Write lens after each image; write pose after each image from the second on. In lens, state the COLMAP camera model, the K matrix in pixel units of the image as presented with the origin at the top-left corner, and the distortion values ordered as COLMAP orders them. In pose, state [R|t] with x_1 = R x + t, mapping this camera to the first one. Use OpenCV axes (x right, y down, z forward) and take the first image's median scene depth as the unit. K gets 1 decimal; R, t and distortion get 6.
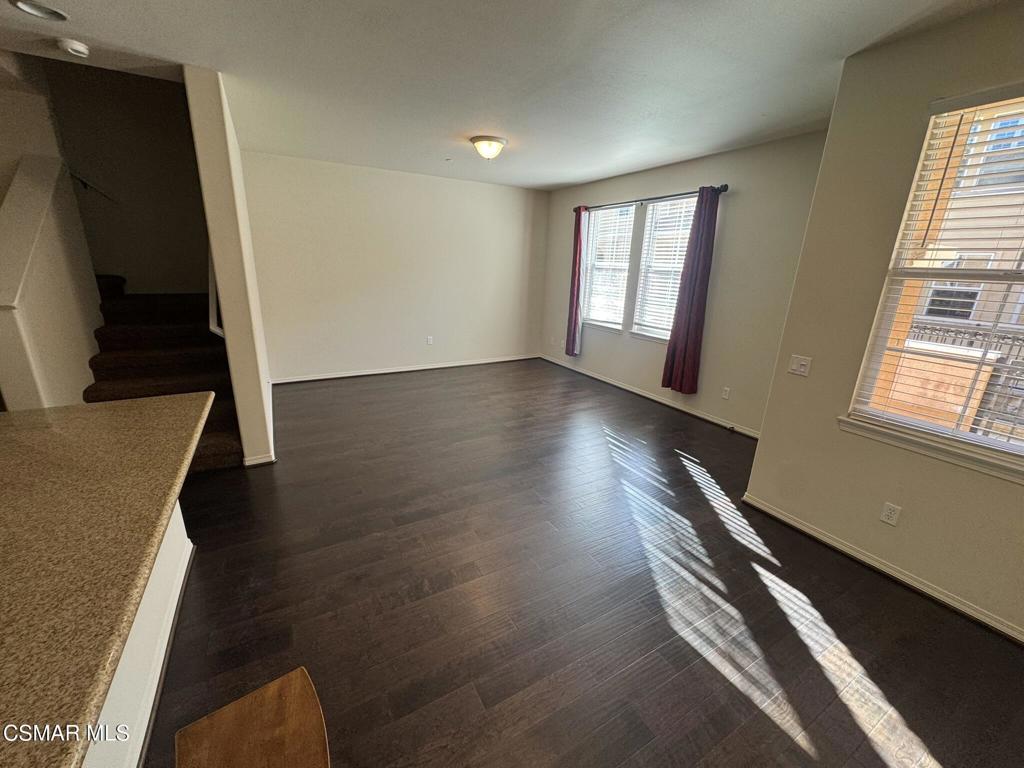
lens RADIAL K [[407.9, 0, 510.1], [0, 407.9, 384.4], [0, 0, 1]] dist [-0.002083, 0.000151]
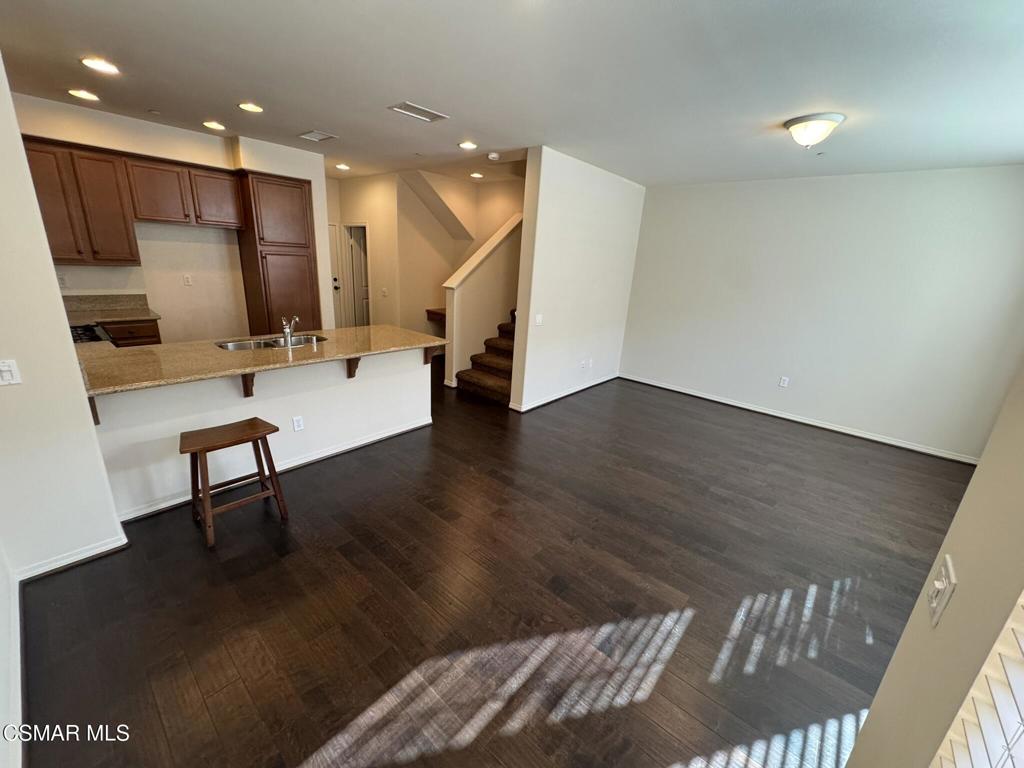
lens RADIAL K [[407.9, 0, 510.1], [0, 407.9, 384.4], [0, 0, 1]] dist [-0.002083, 0.000151]
pose [[0.336275, 0.266734, -0.903201, 0.669691], [-0.317927, 0.934903, 0.157728, -0.113158], [0.886477, 0.234112, 0.399187, 0.398325]]
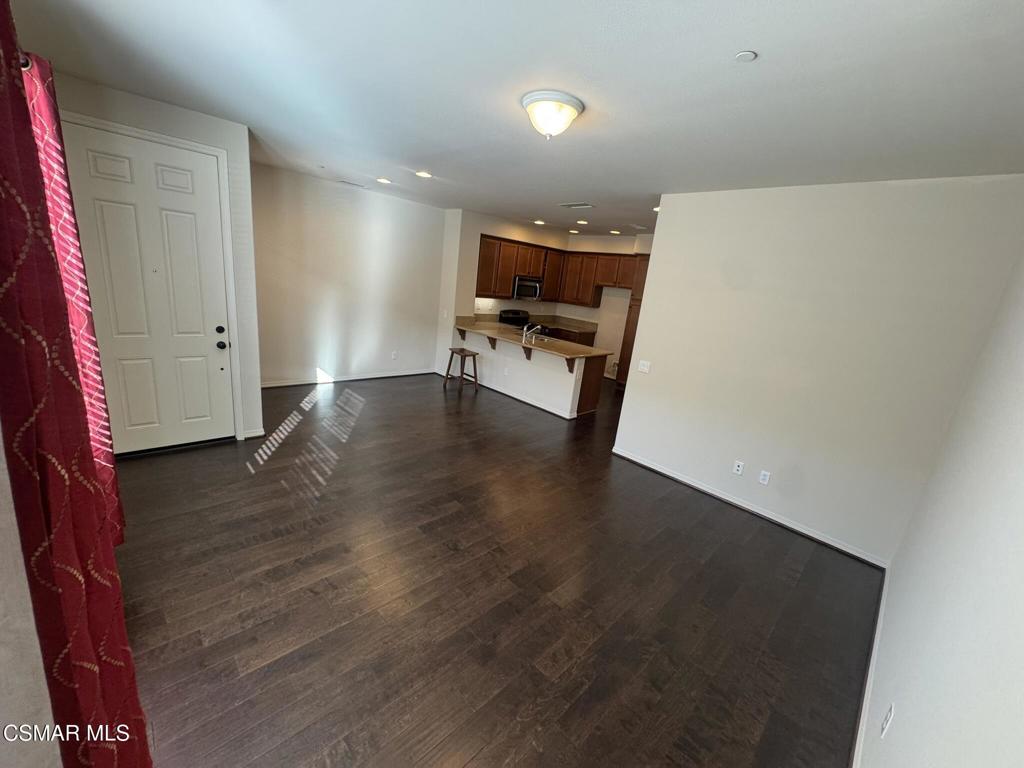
lens RADIAL K [[407.9, 0, 510.1], [0, 407.9, 384.4], [0, 0, 1]] dist [-0.002083, 0.000151]
pose [[-0.956204, -0.072086, -0.283687, 0.167850], [-0.212226, 0.838220, 0.502342, -0.655365], [0.201580, 0.540547, -0.816807, 2.018720]]
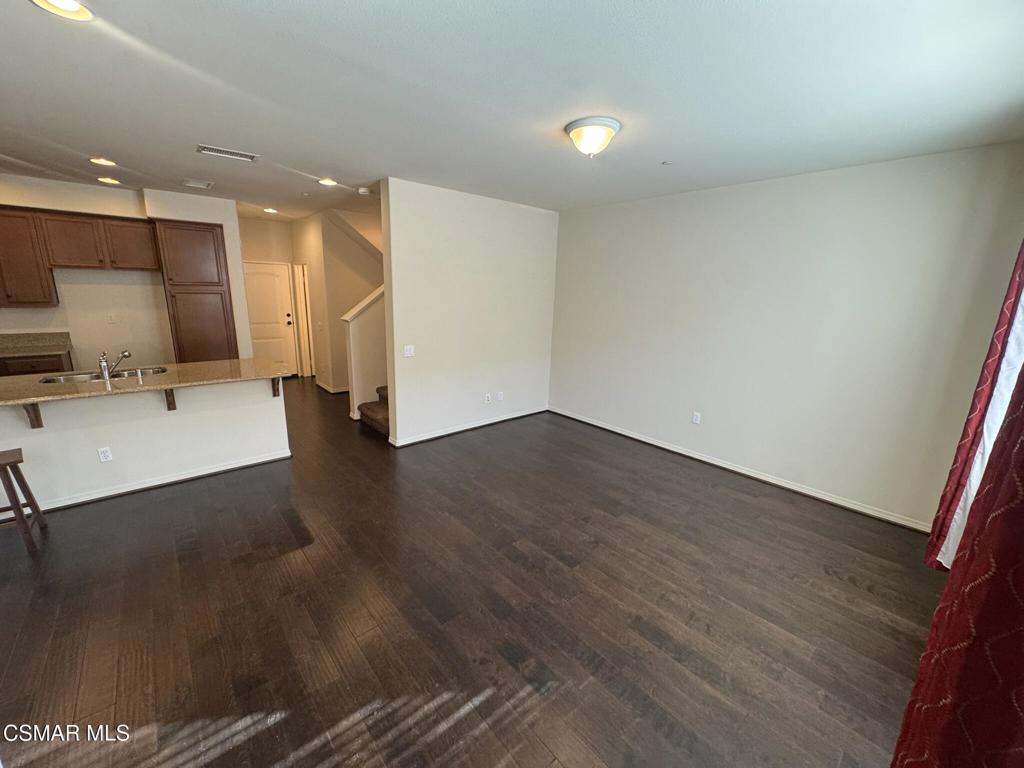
lens RADIAL K [[407.9, 0, 510.1], [0, 407.9, 384.4], [0, 0, 1]] dist [-0.002083, 0.000151]
pose [[0.205778, 0.197211, -0.958521, 0.764719], [-0.302757, 0.944259, 0.129280, -0.302135], [0.930588, 0.263596, 0.254015, 0.988515]]
